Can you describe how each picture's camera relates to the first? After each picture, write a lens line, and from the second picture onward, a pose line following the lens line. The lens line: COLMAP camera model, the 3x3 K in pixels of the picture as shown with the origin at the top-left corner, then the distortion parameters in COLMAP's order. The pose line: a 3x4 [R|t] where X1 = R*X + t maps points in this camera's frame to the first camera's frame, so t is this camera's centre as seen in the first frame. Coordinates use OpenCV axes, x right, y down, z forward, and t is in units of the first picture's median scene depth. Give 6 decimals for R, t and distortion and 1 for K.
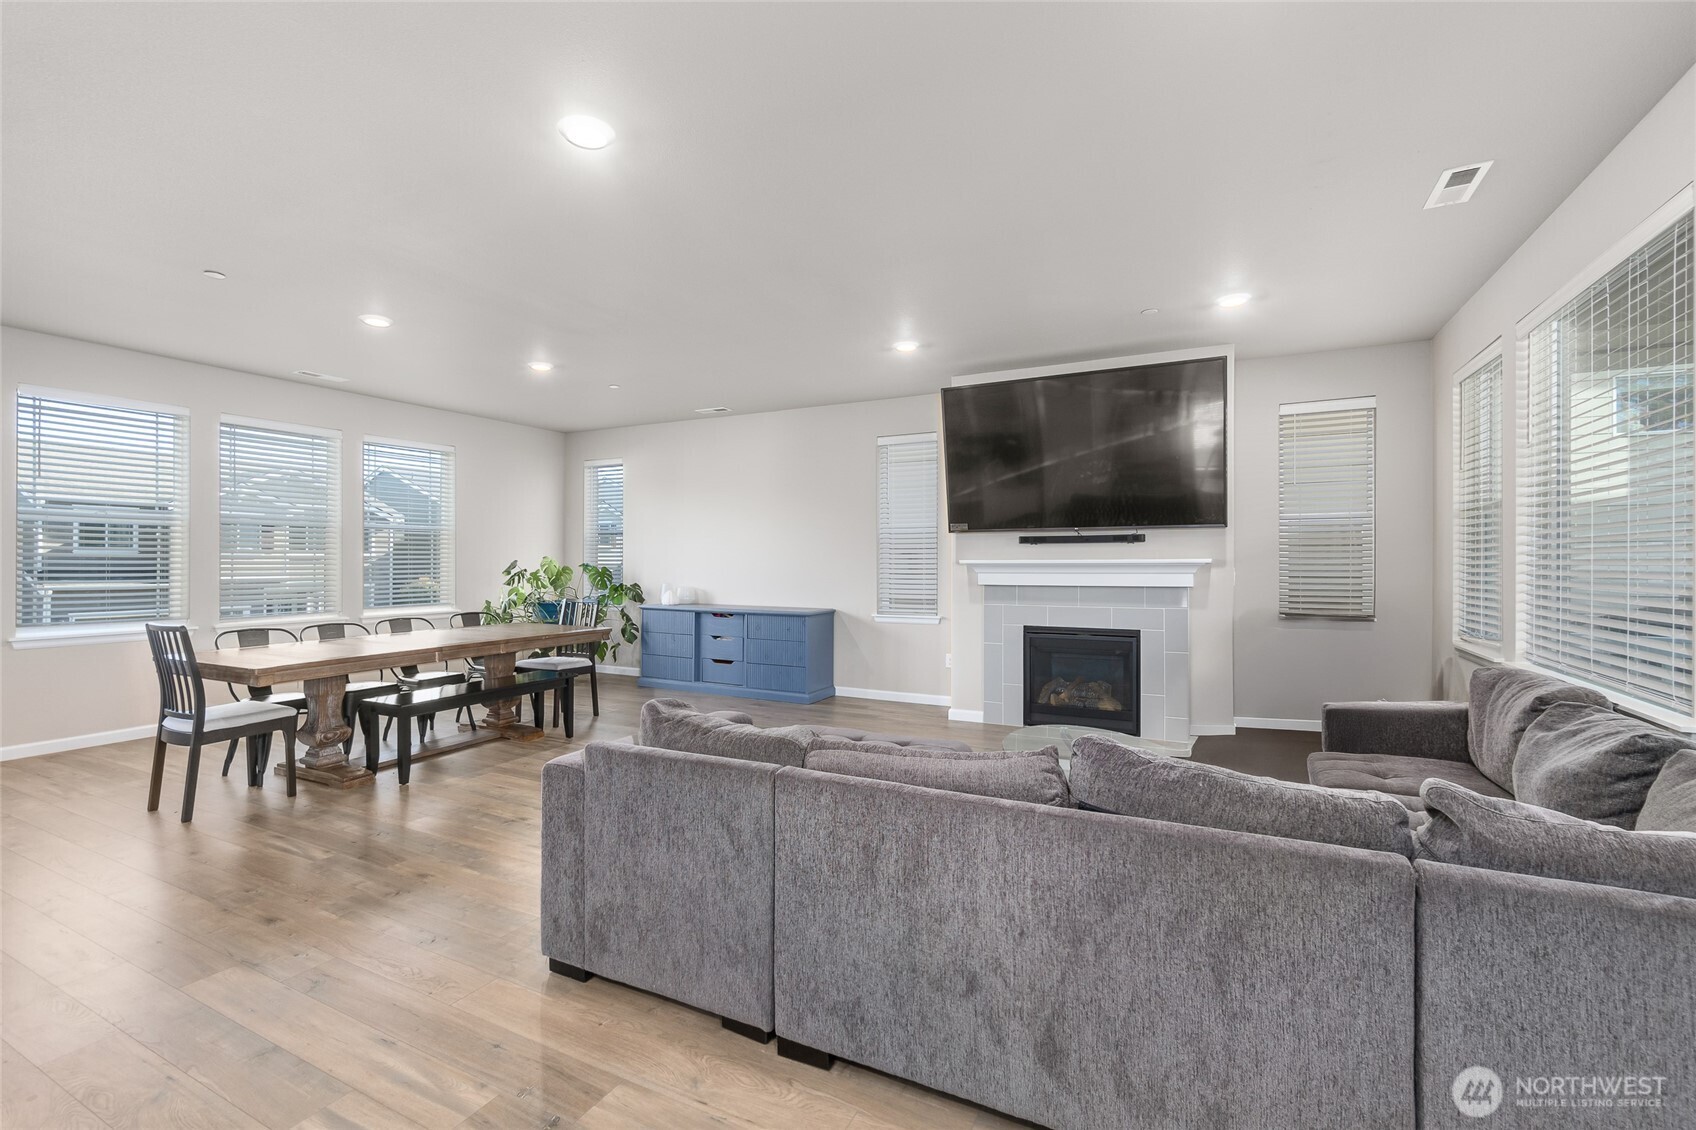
lens RADIAL K [[750.2, 0, 857.3], [0, 750.2, 564.0], [0, 0, 1]] dist [0.000306, 0.000480]
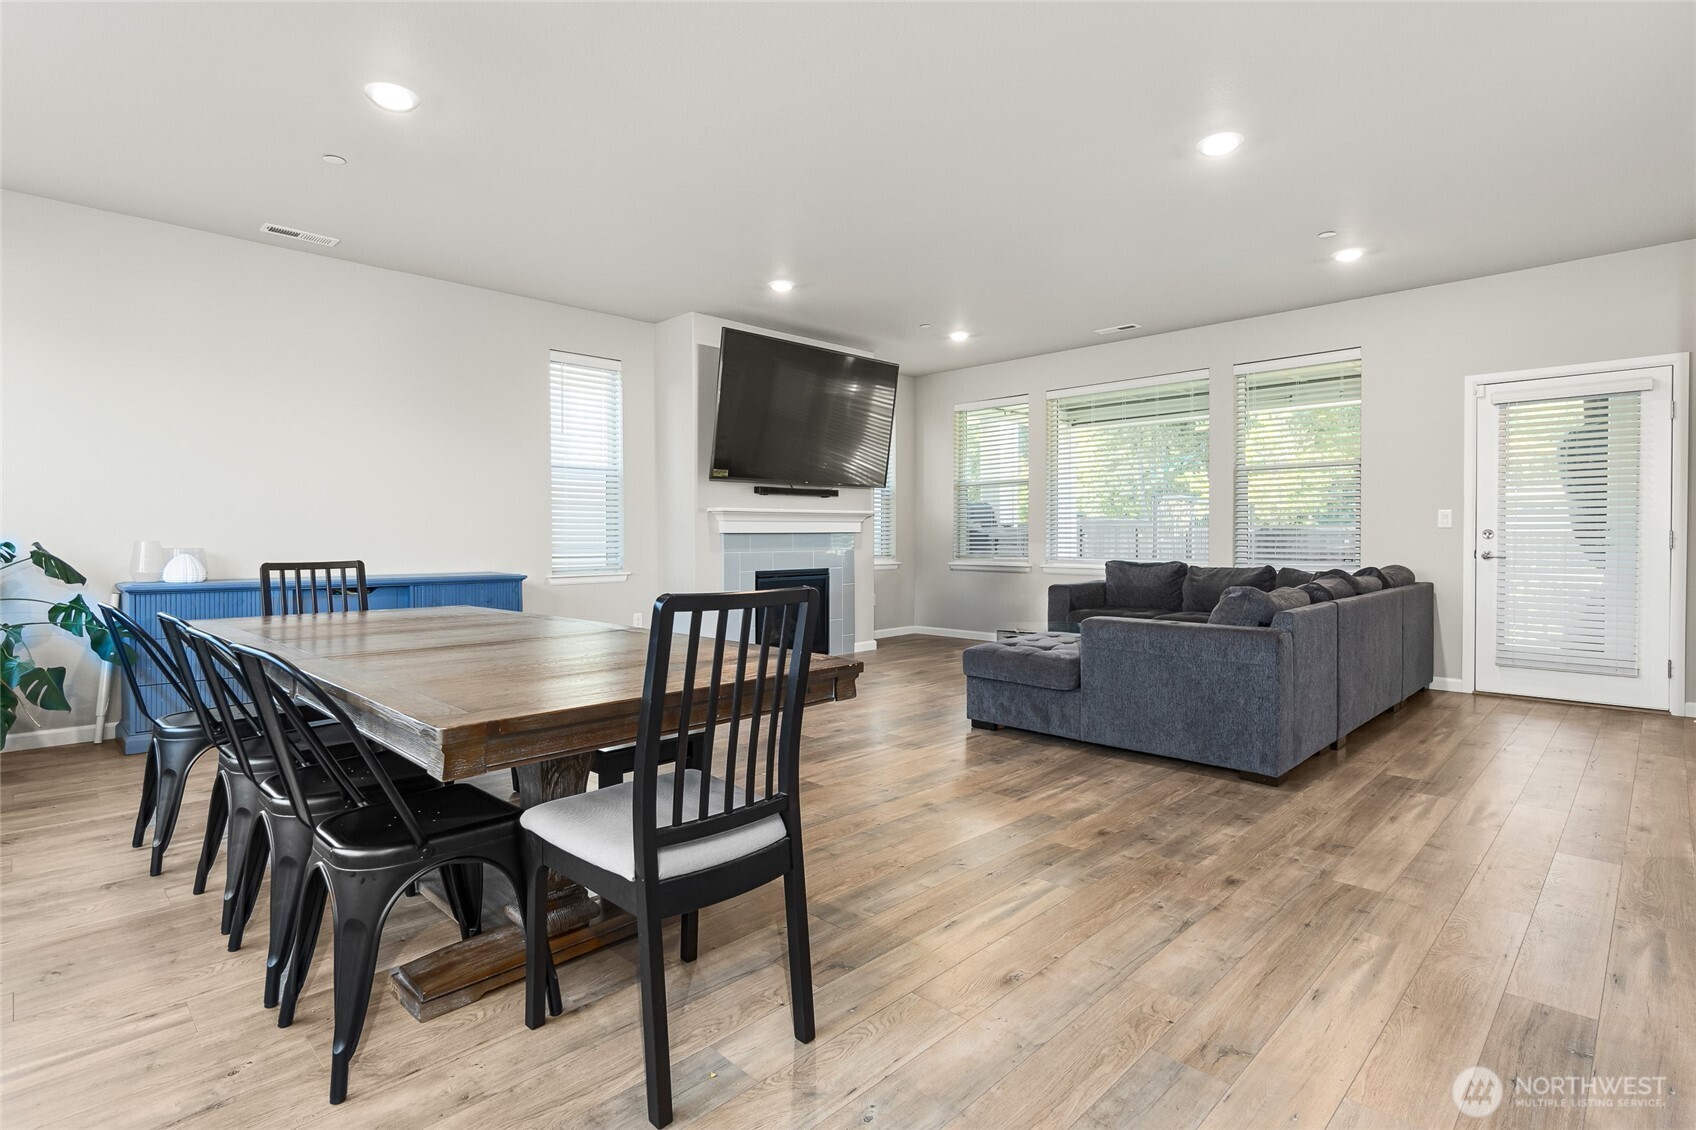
lens RADIAL K [[816.3, 0, 855.4], [0, 816.3, 564.8], [0, 0, 1]] dist [-0.002562, 0.001188]
pose [[0.313411, -0.036676, 0.948909, -0.843251], [0.003072, 0.999288, 0.037609, 0.031067], [-0.949613, -0.008872, 0.313300, 0.522318]]
